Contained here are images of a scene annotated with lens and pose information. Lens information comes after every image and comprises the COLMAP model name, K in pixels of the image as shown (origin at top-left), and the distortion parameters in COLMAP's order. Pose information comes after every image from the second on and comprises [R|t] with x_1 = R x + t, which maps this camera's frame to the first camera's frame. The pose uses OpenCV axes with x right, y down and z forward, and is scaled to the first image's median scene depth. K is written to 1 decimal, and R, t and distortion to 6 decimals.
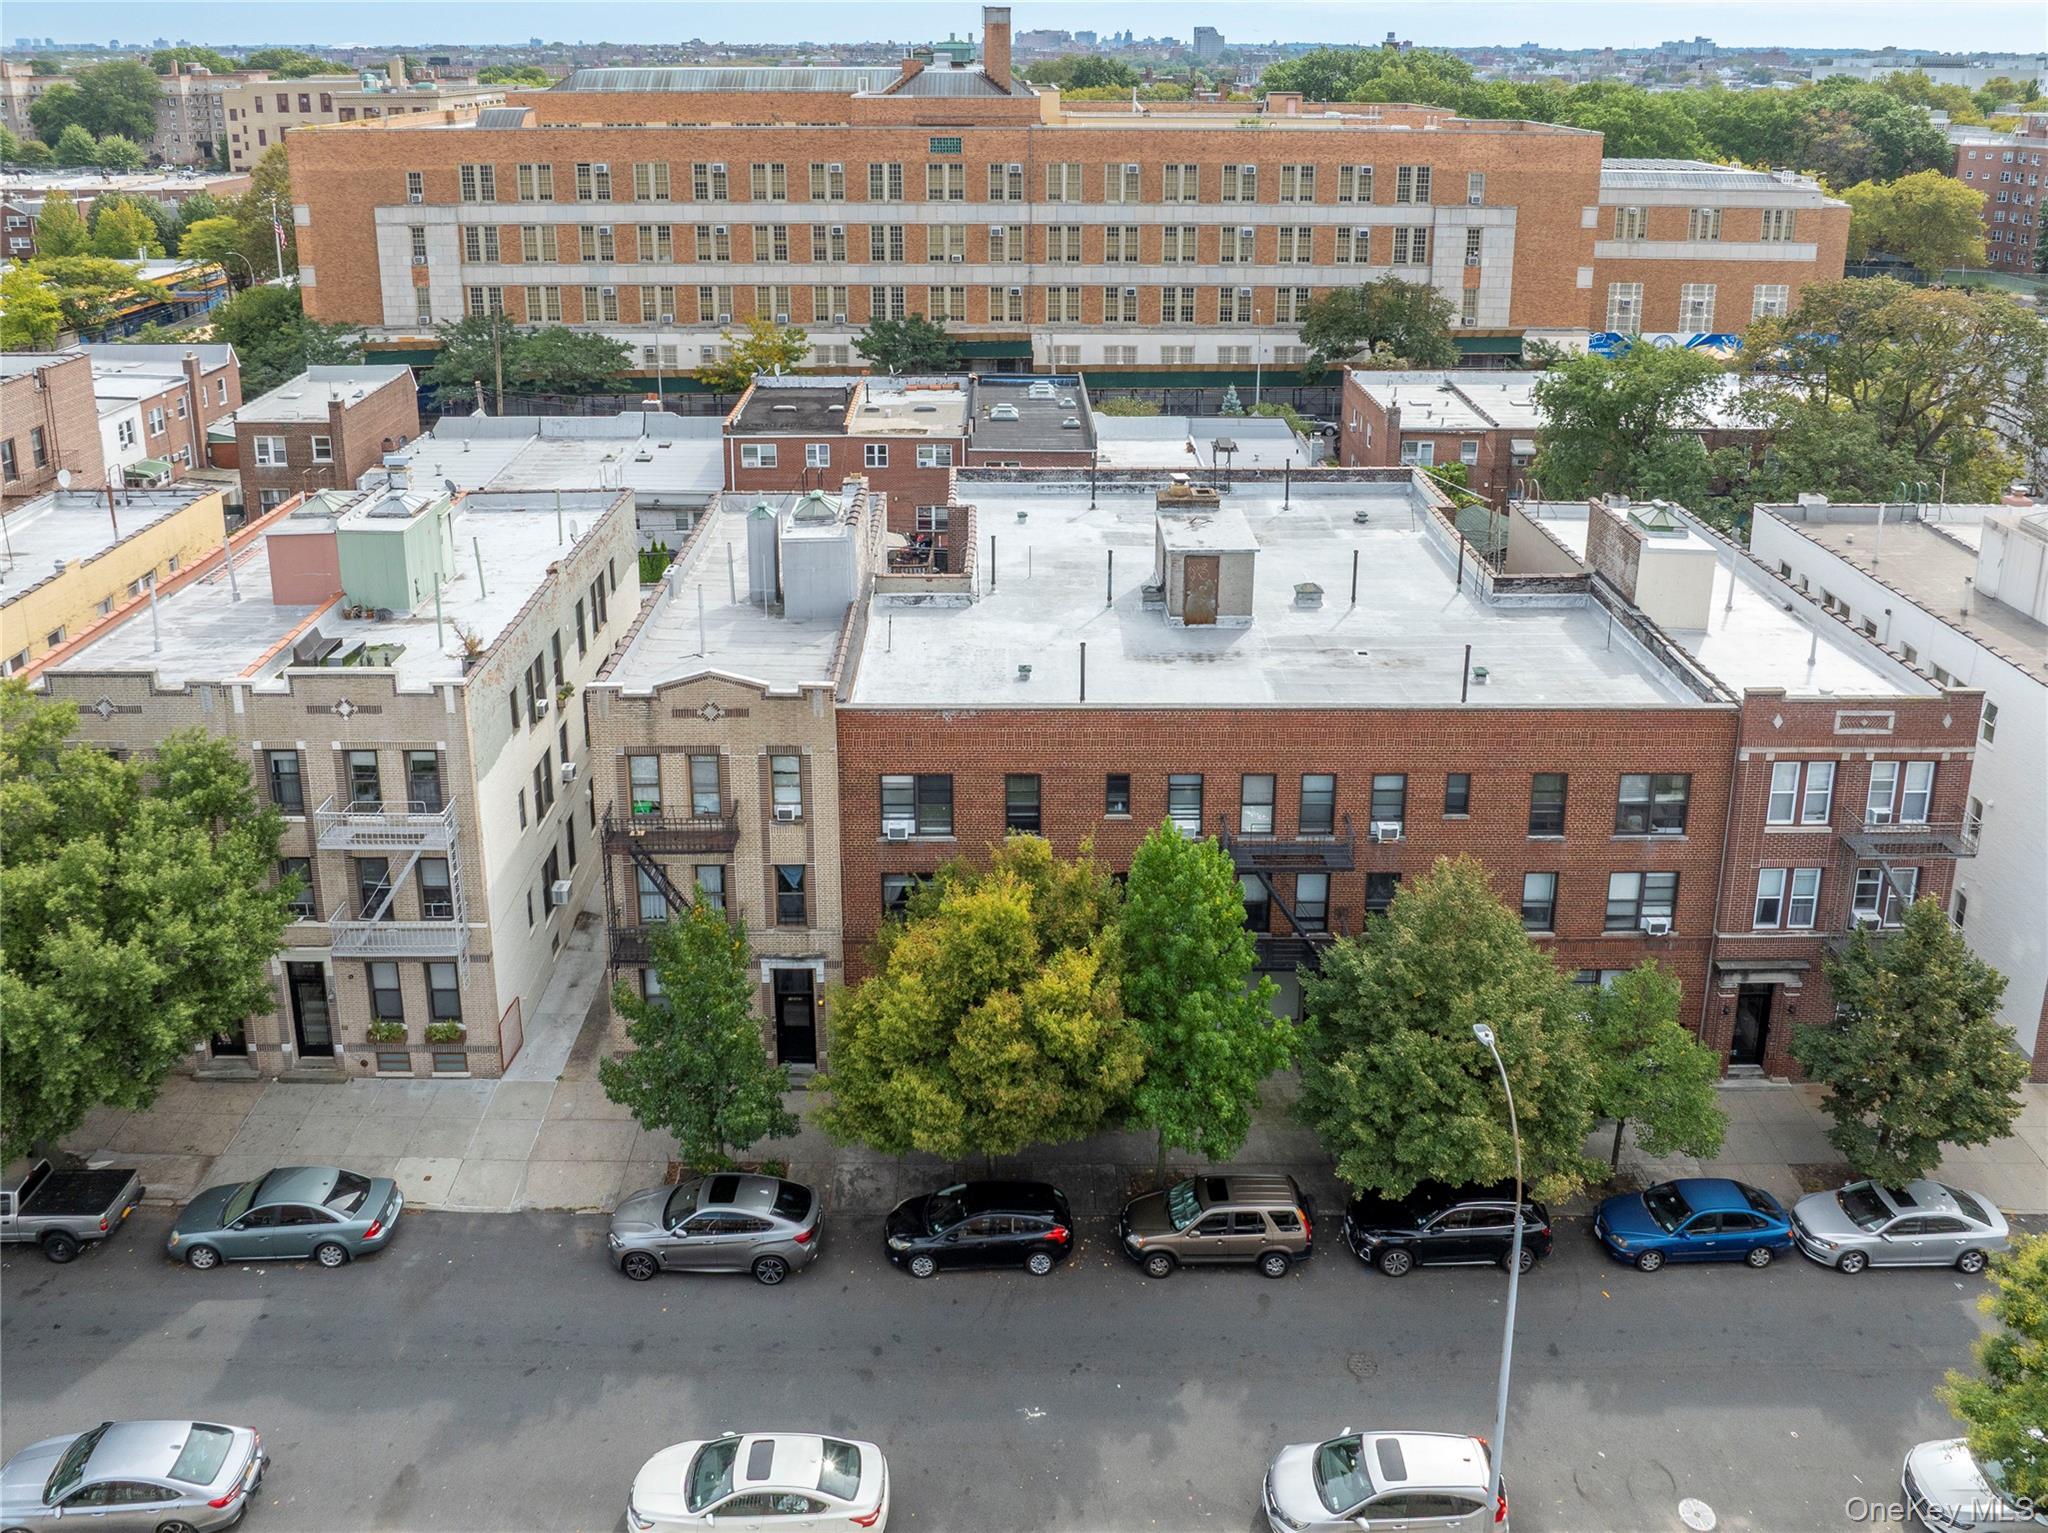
lens RADIAL K [[1567.5, 0, 1005.2], [0, 1567.5, 413.9], [0, 0, 1]] dist [-0.019237, -0.007760]
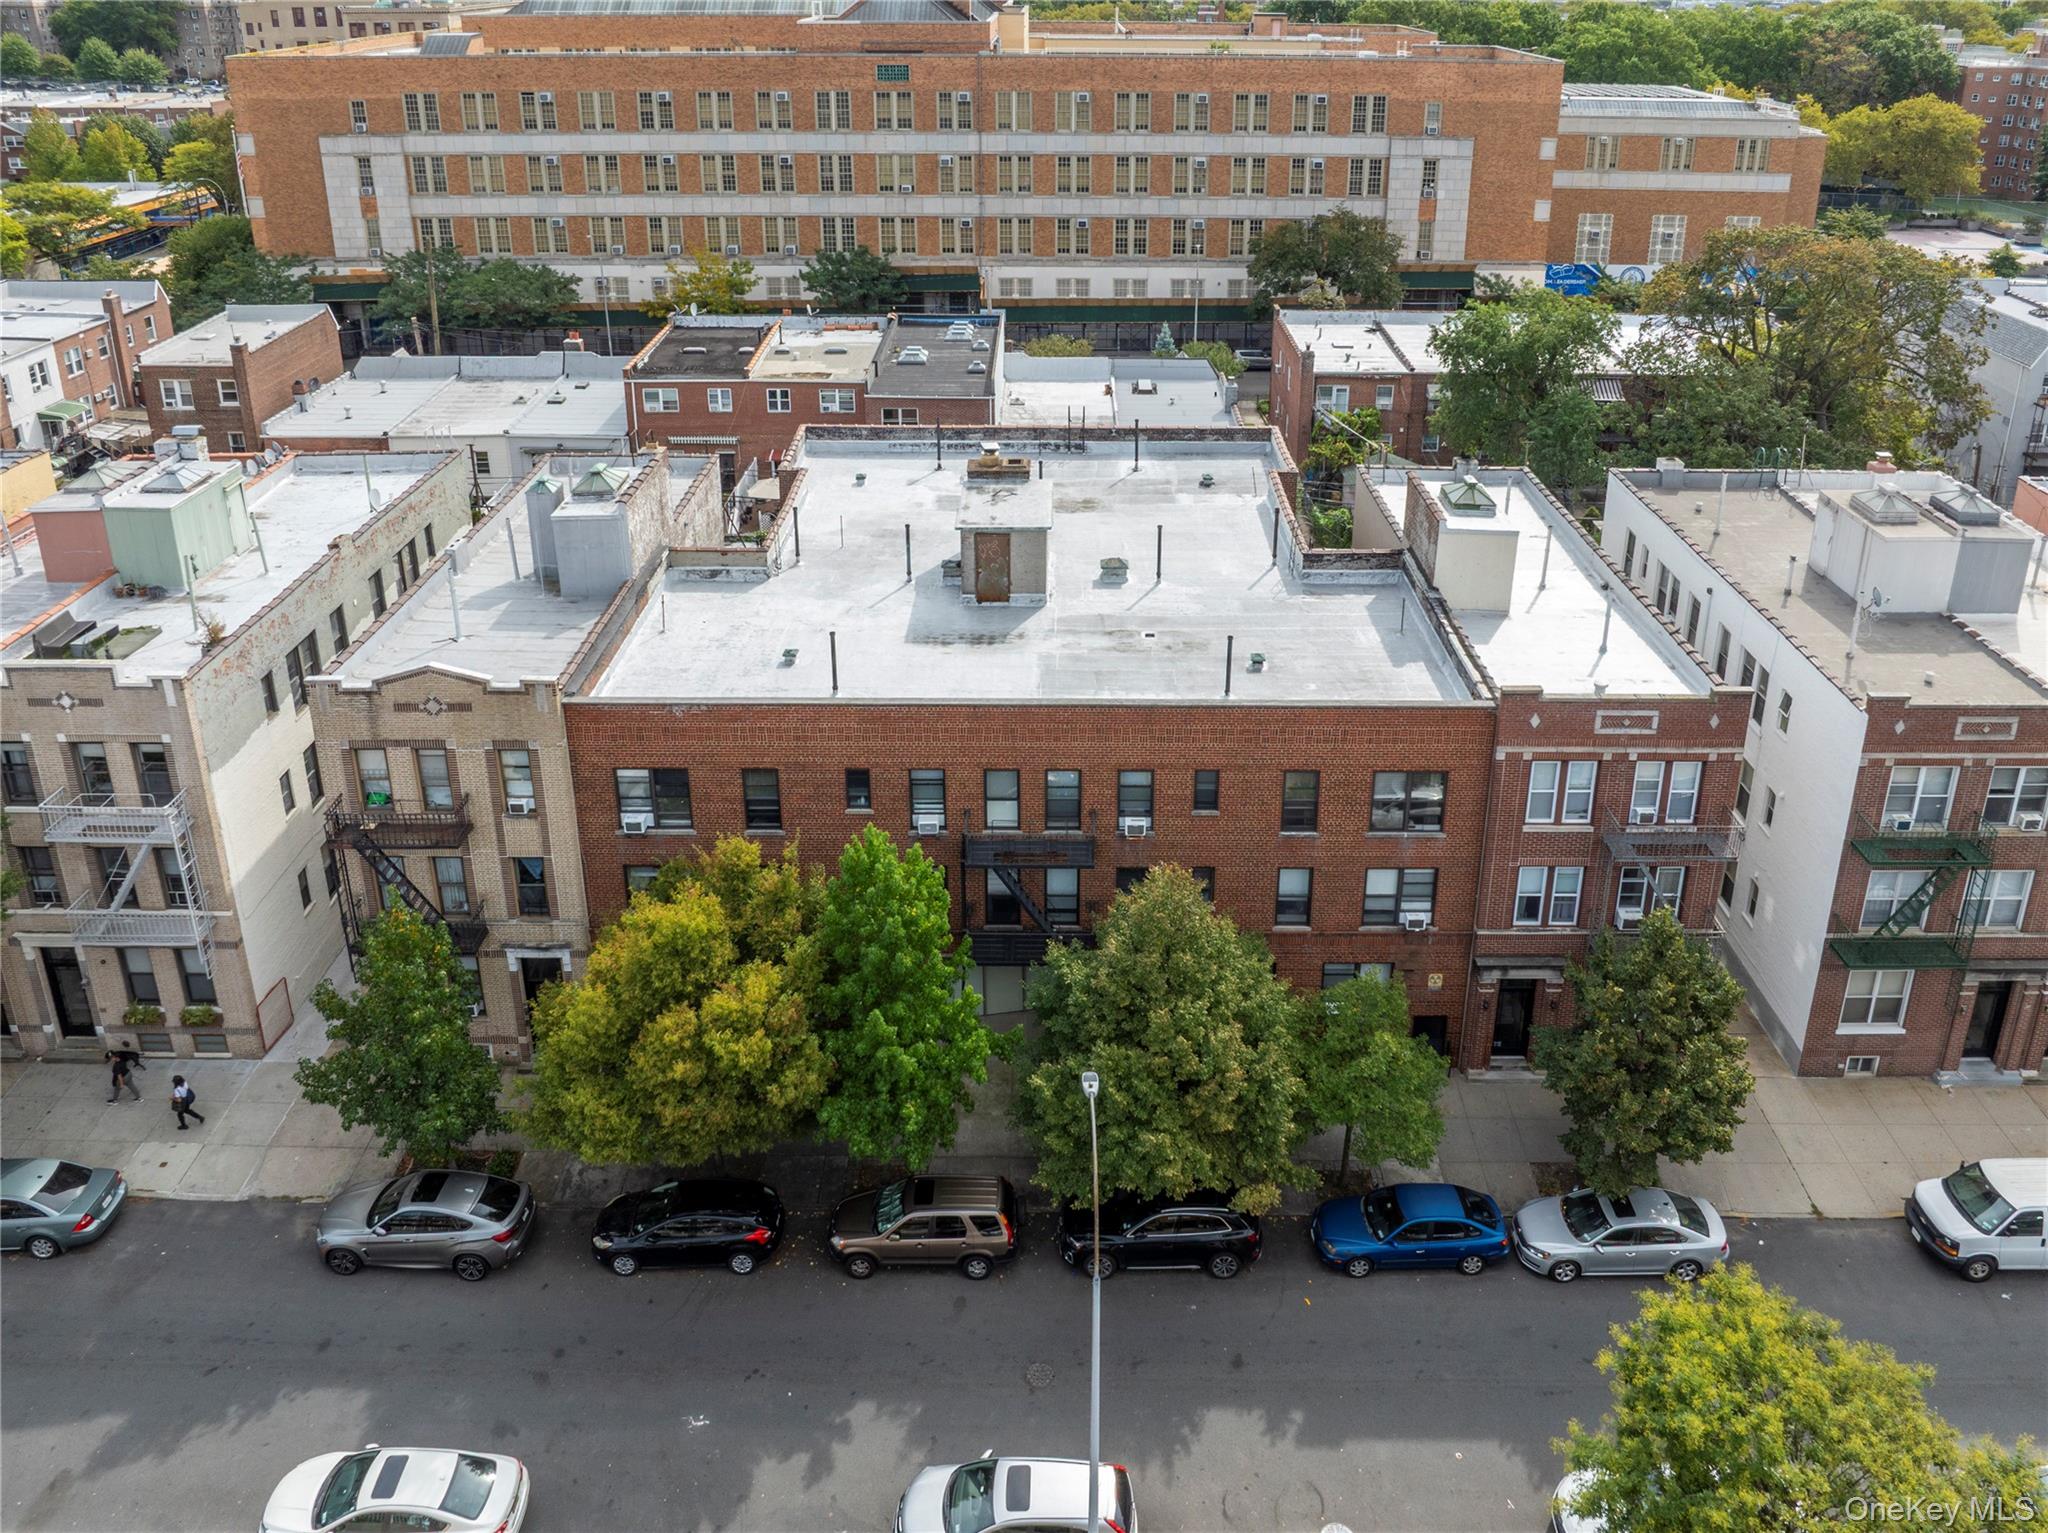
lens RADIAL K [[1532.0, 0, 1051.6], [0, 1532.0, 456.6], [0, 0, 1]] dist [-0.029601, 0.003534]
pose [[0.999974, 0.002836, -0.006666, 0.096075], [-0.002238, 0.996115, 0.088033, -0.023238], [0.006890, -0.088016, 0.996095, 0.033402]]
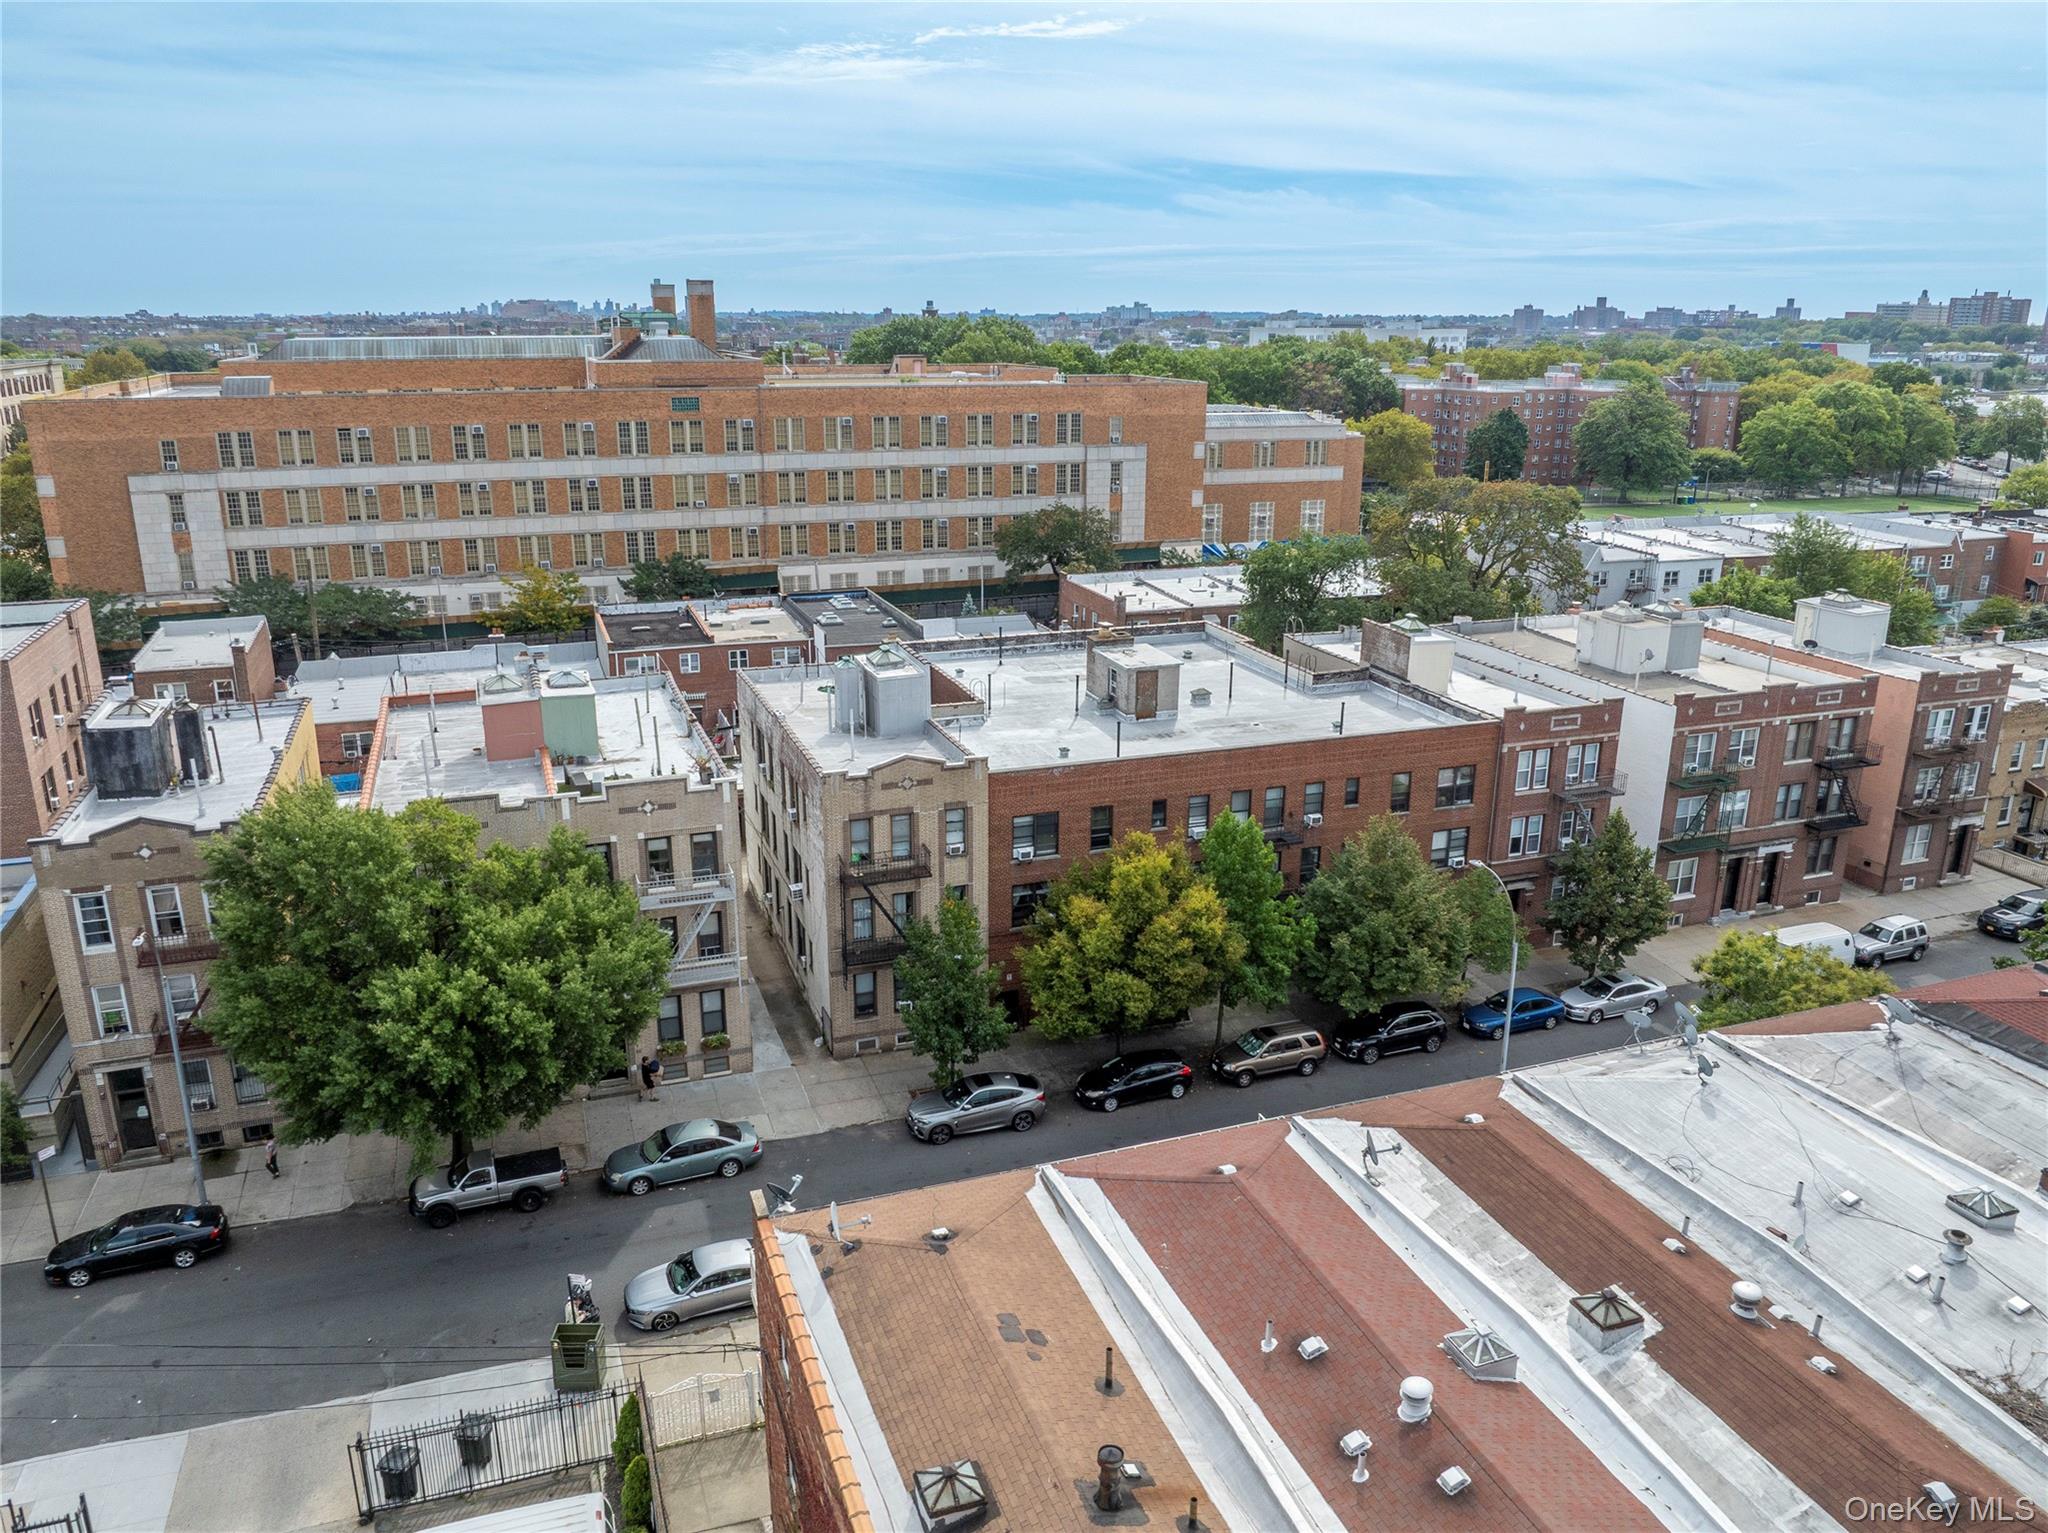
lens RADIAL K [[1485.8, 0, 1014.1], [0, 1485.8, 761.9], [0, 0, 1]] dist [-0.026208, -0.004217]
pose [[0.943769, -0.094642, 0.316770, -0.250332], [0.074703, 0.994416, 0.074537, 0.035667], [-0.322056, -0.046682, 0.945569, -0.157918]]
